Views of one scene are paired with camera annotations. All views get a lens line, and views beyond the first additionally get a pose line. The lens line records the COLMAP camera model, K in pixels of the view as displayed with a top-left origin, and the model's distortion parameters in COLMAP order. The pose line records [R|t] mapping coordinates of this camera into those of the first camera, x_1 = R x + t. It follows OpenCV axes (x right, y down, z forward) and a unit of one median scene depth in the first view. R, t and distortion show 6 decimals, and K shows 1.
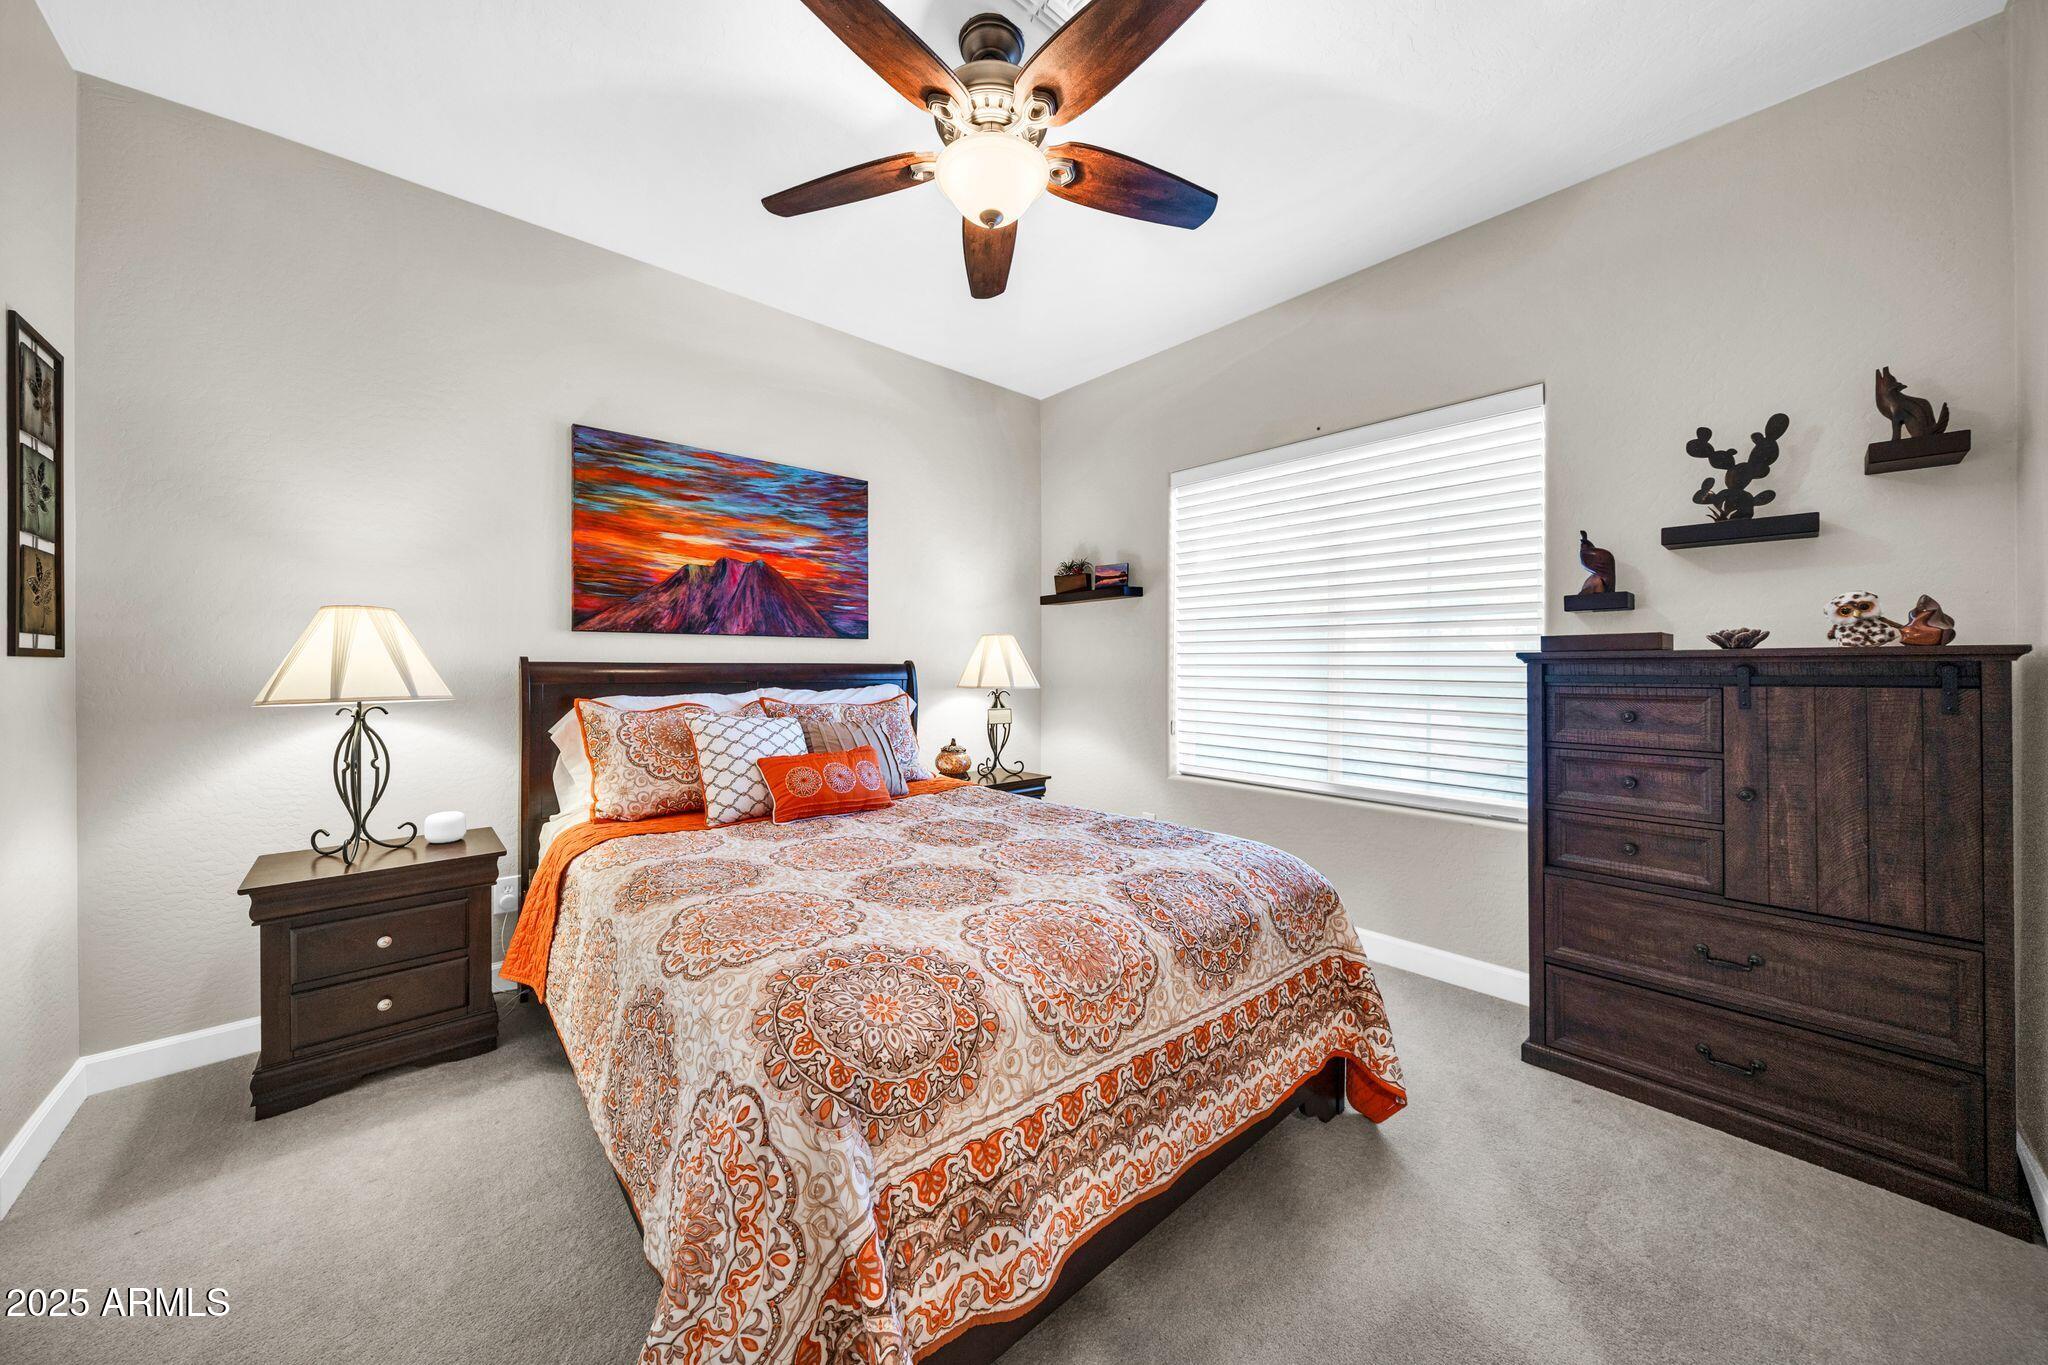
lens RADIAL K [[749.9, 0, 1027.2], [0, 749.9, 667.2], [0, 0, 1]] dist [-0.003996, -0.000429]
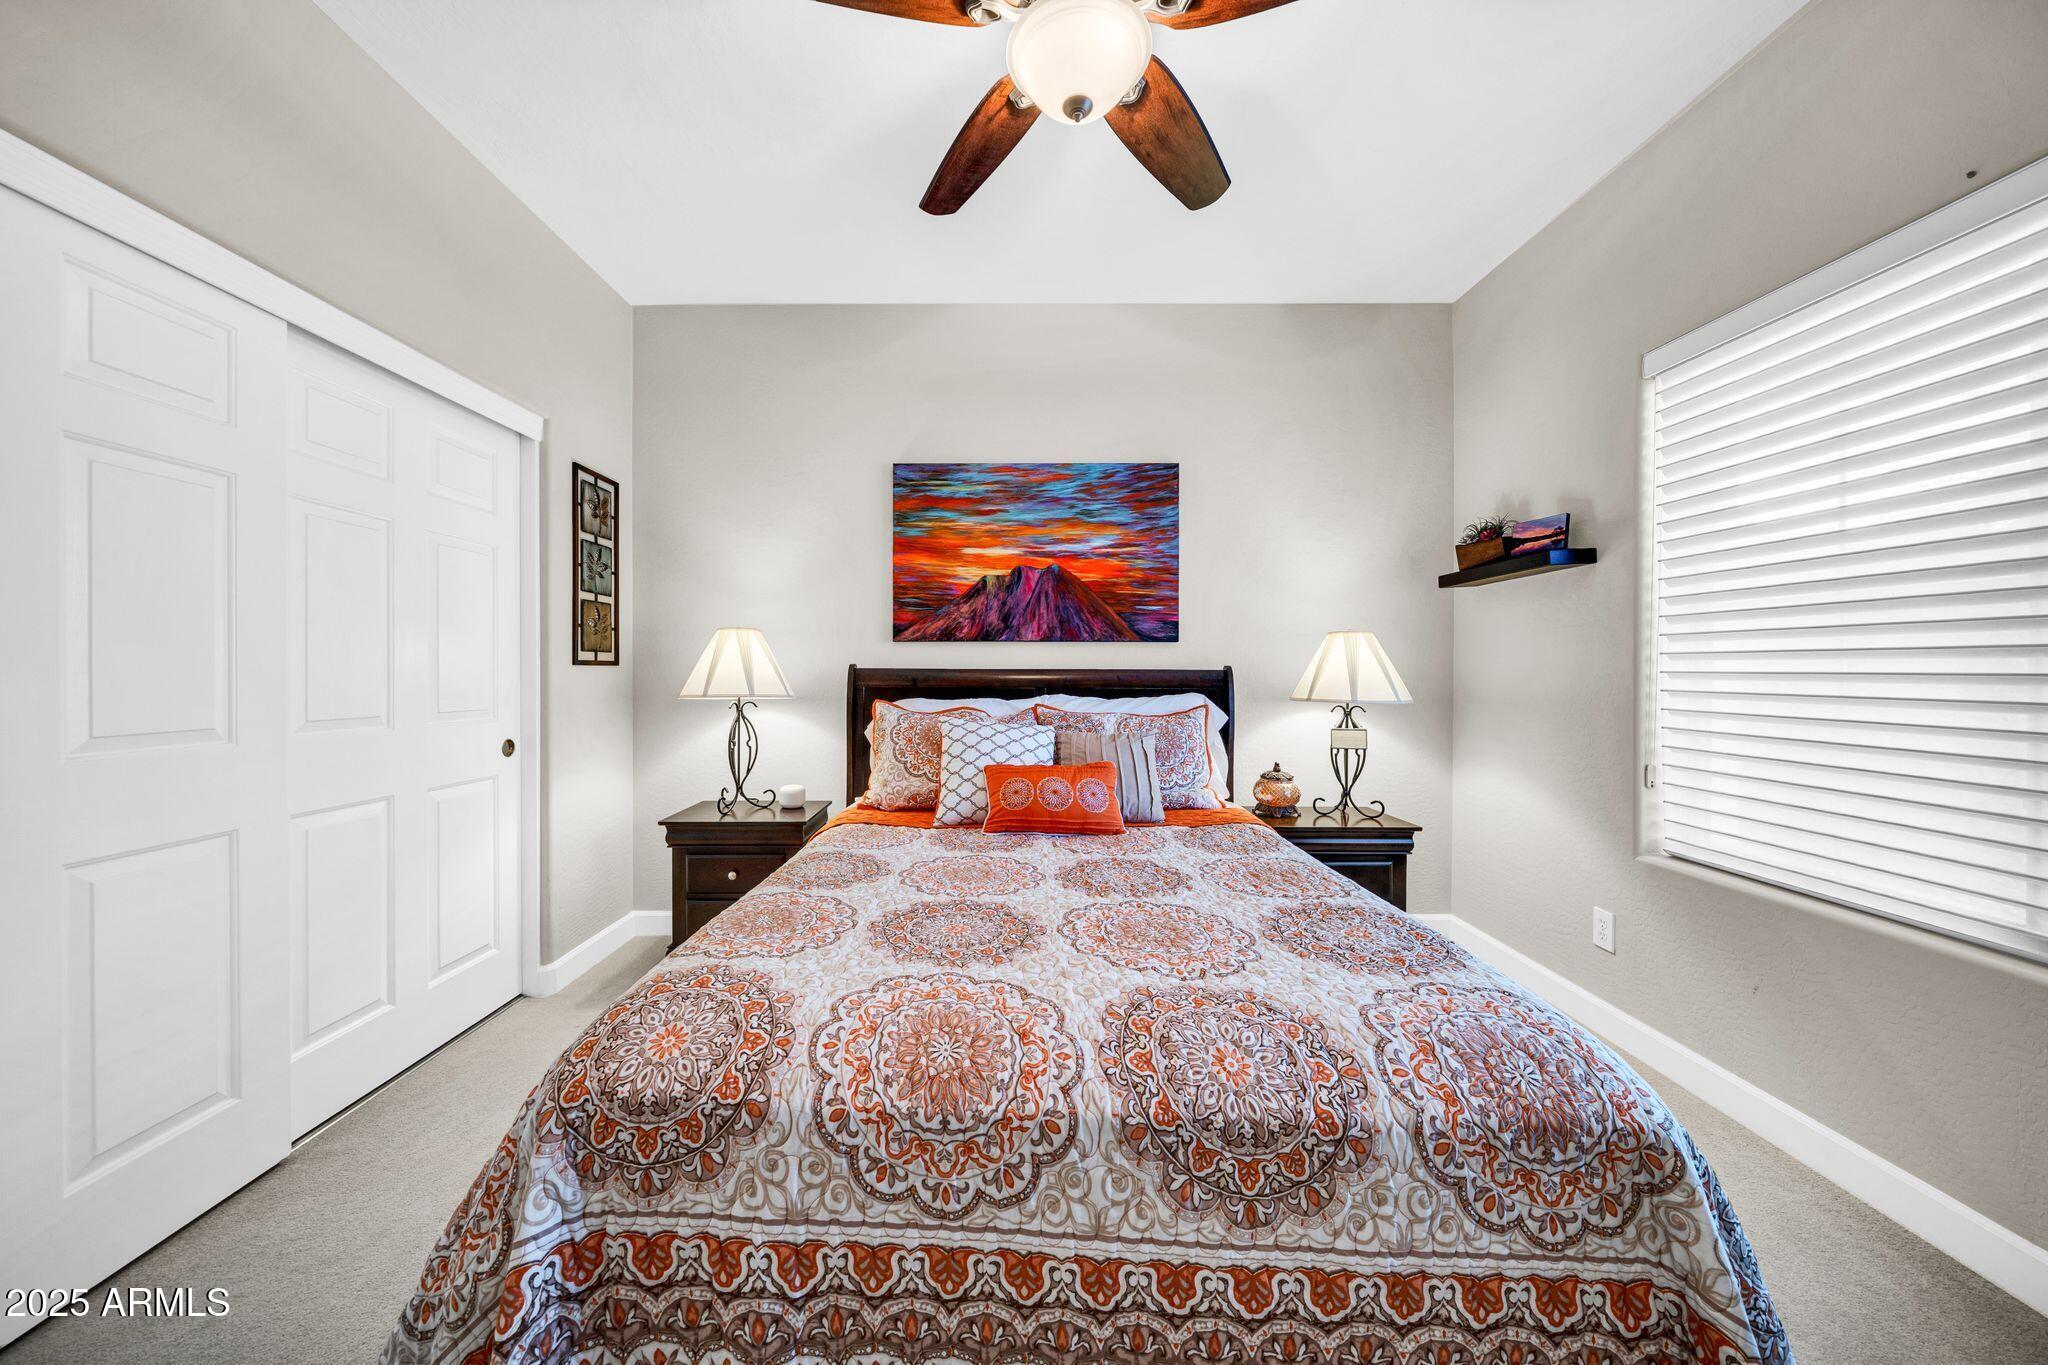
lens RADIAL K [[756.9, 0, 992.6], [0, 756.9, 673.4], [0, 0, 1]] dist [-0.003763, -0.000165]
pose [[0.711849, 0.005086, -0.702314, 0.352305], [-0.003447, 0.999987, 0.003748, -0.003971], [0.702324, -0.000248, 0.711857, 0.287554]]
